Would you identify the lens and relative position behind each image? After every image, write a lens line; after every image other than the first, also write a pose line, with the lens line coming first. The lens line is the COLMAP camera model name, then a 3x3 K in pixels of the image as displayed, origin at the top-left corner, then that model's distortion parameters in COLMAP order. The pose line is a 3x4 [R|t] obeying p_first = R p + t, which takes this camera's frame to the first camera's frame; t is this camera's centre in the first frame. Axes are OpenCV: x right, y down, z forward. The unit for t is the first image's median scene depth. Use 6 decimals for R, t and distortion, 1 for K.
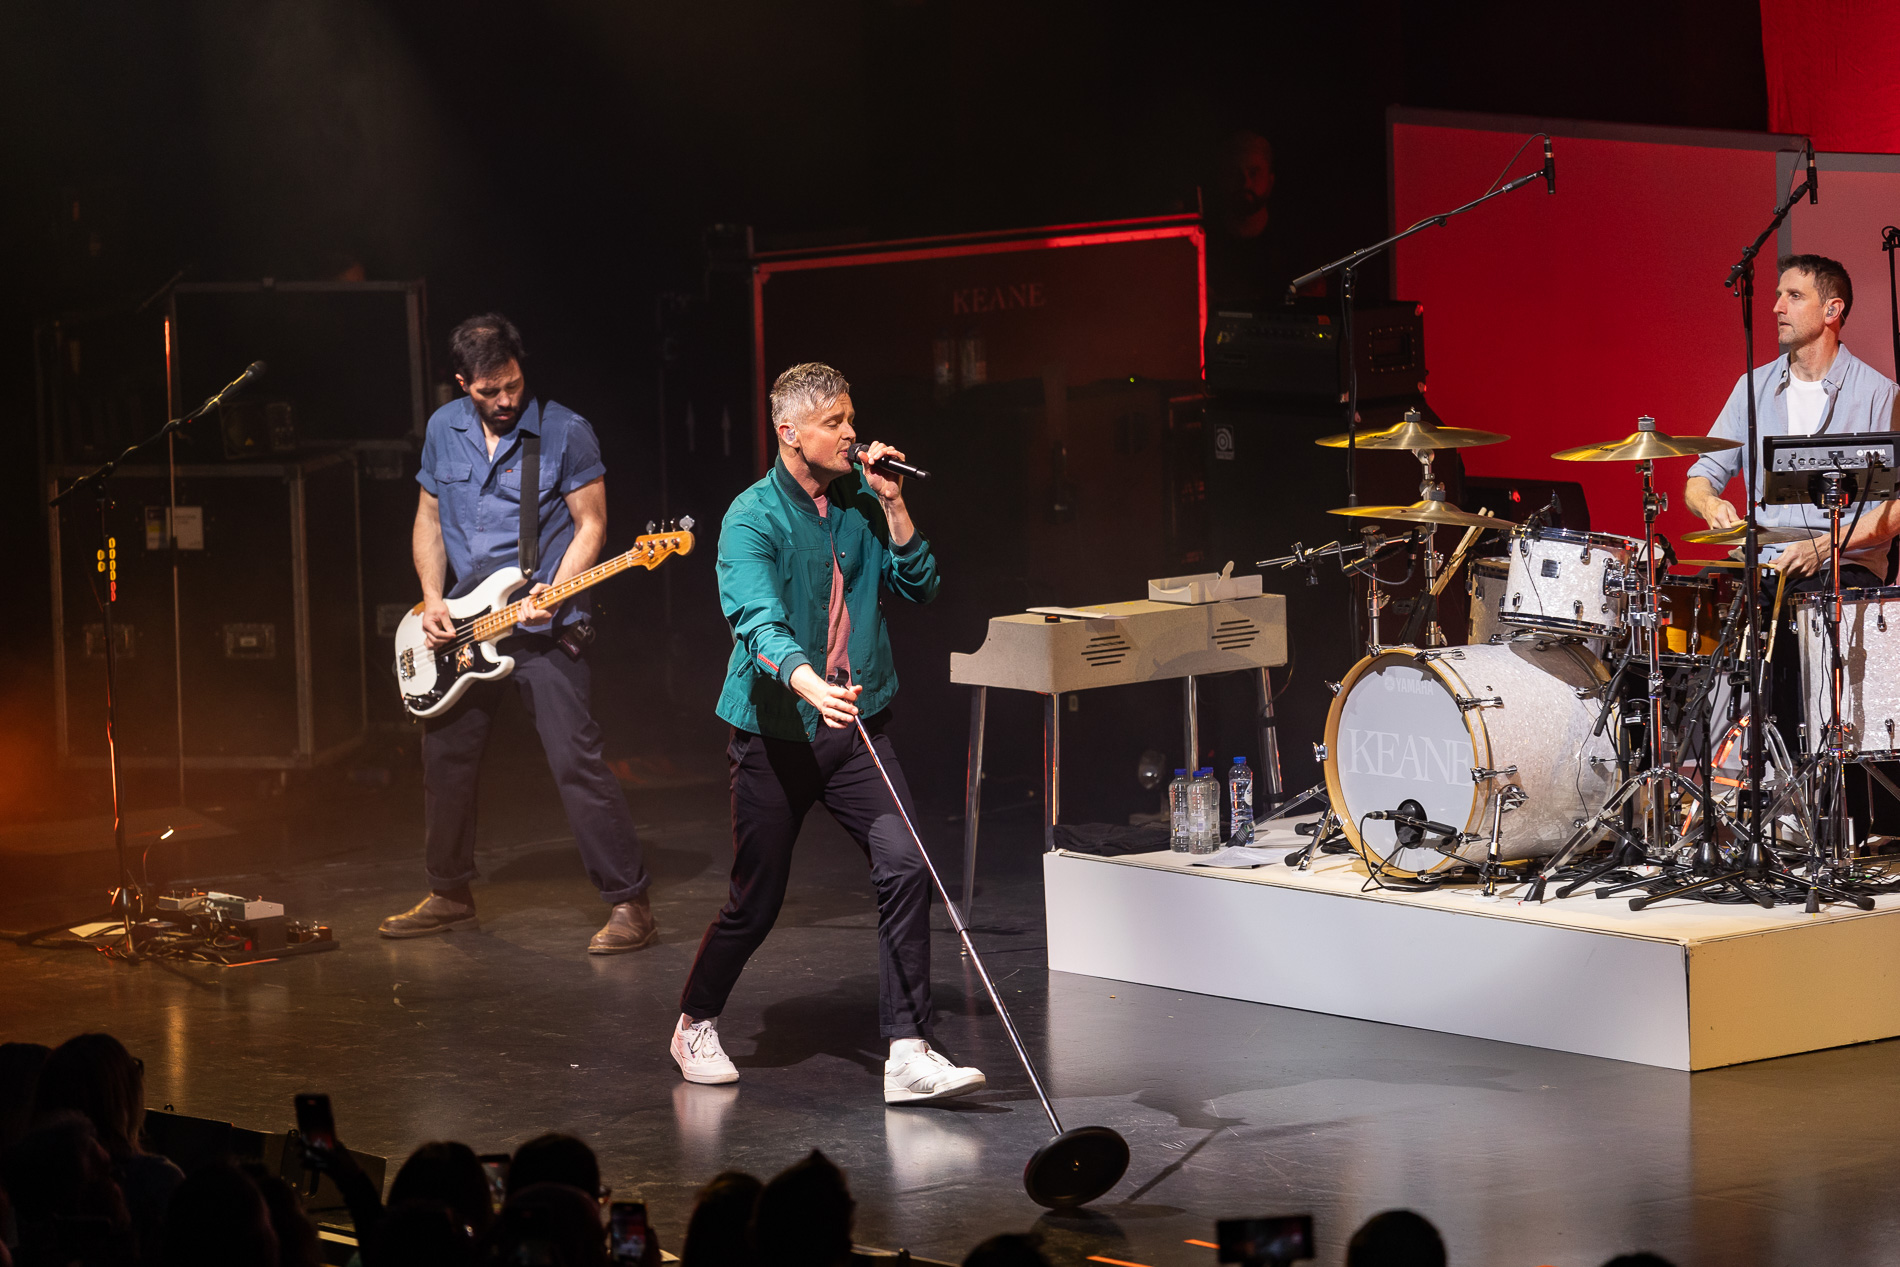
lens RADIAL K [[8939.2, 0, 950.0], [0, 8939.2, 633.5], [0, 0, 1]] dist [-0.196772, 1.951712]
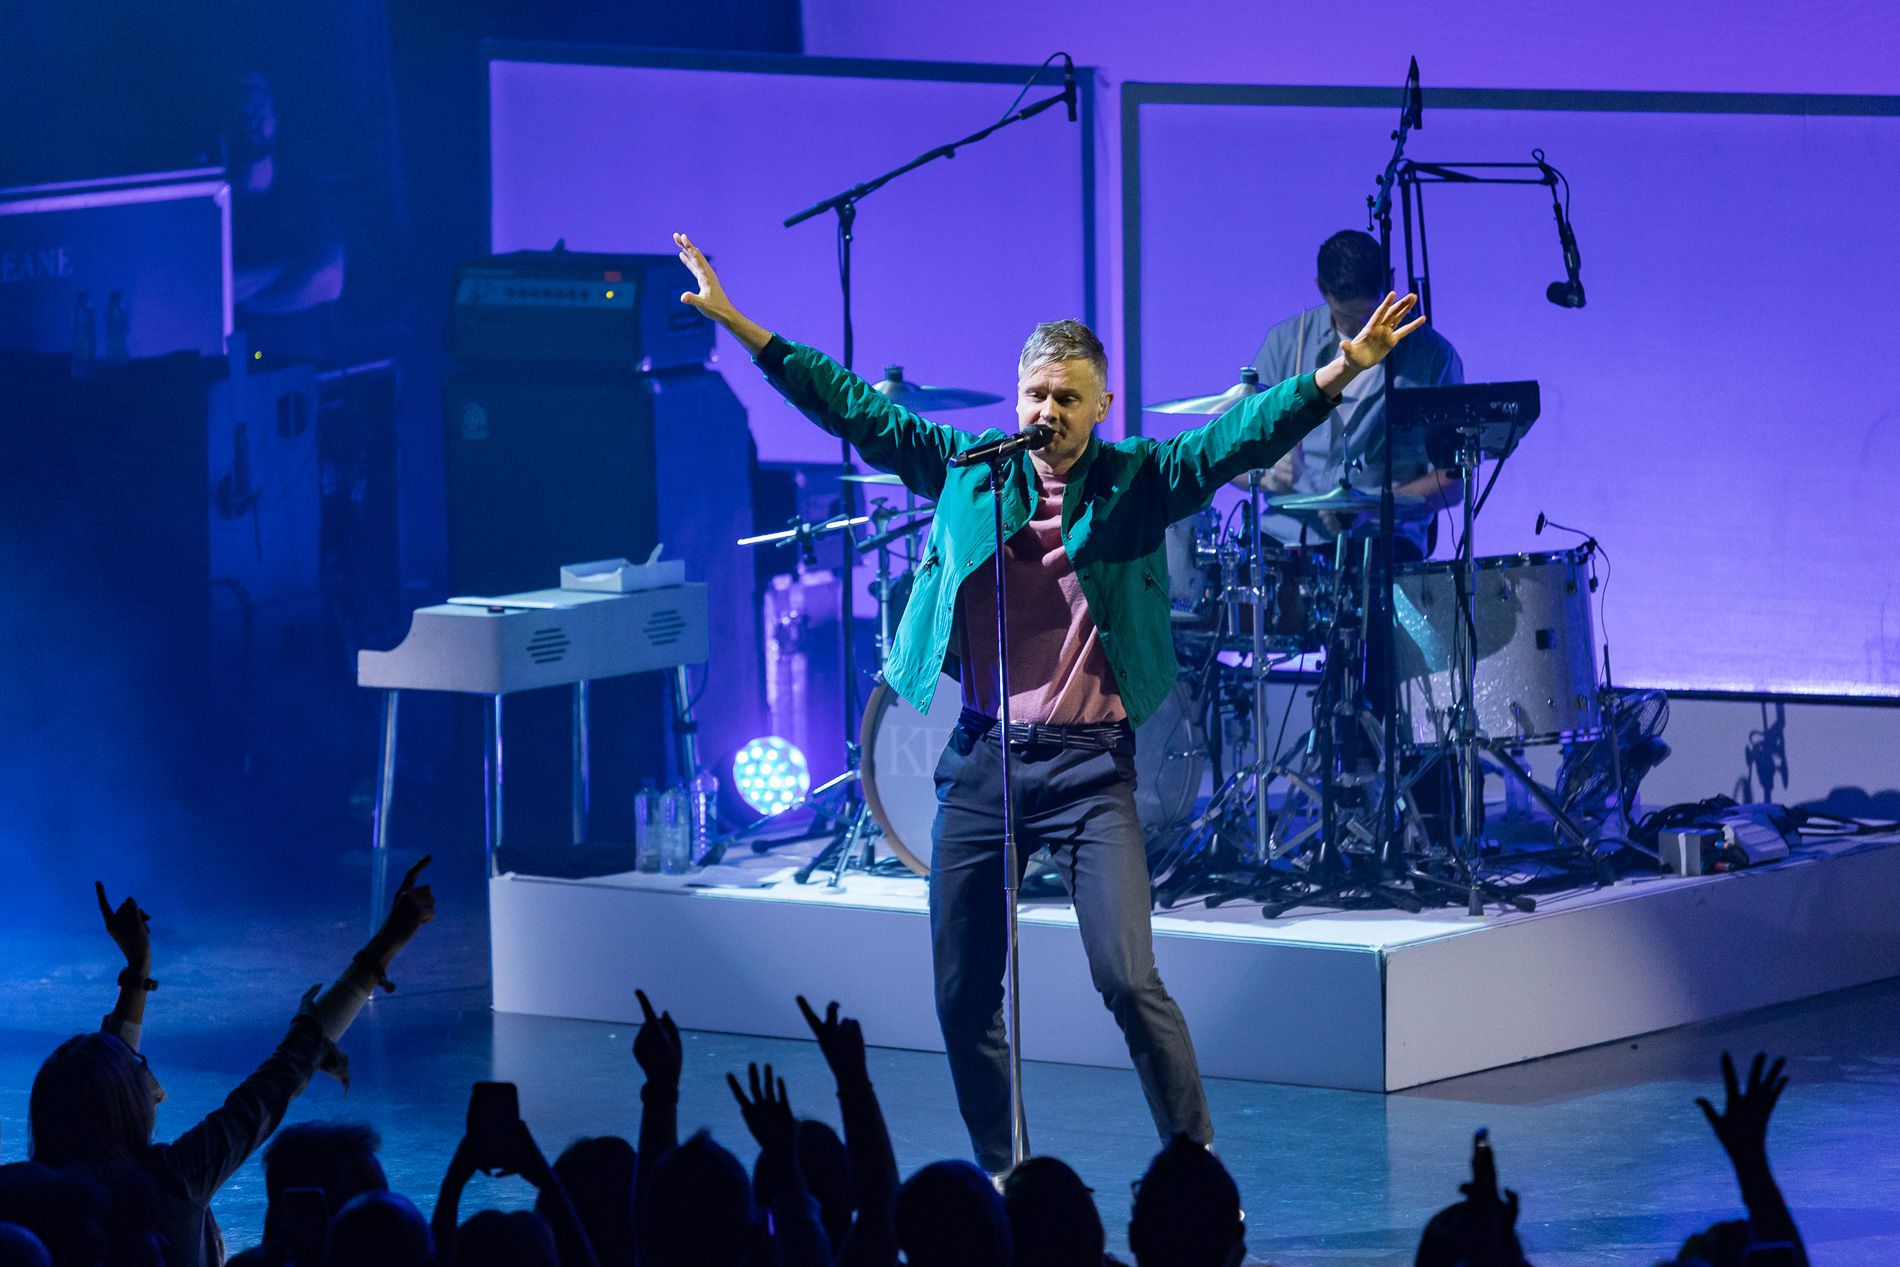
lens RADIAL K [[11273.0, 0, 950.0], [0, 11273.0, 633.5], [0, 0, 1]] dist [-0.070565, 7.897891]
pose [[0.960514, -0.011869, 0.277977, -0.247941], [0.016183, 0.999781, -0.013232, 0.015779], [-0.277759, 0.017208, 0.960497, -0.070150]]
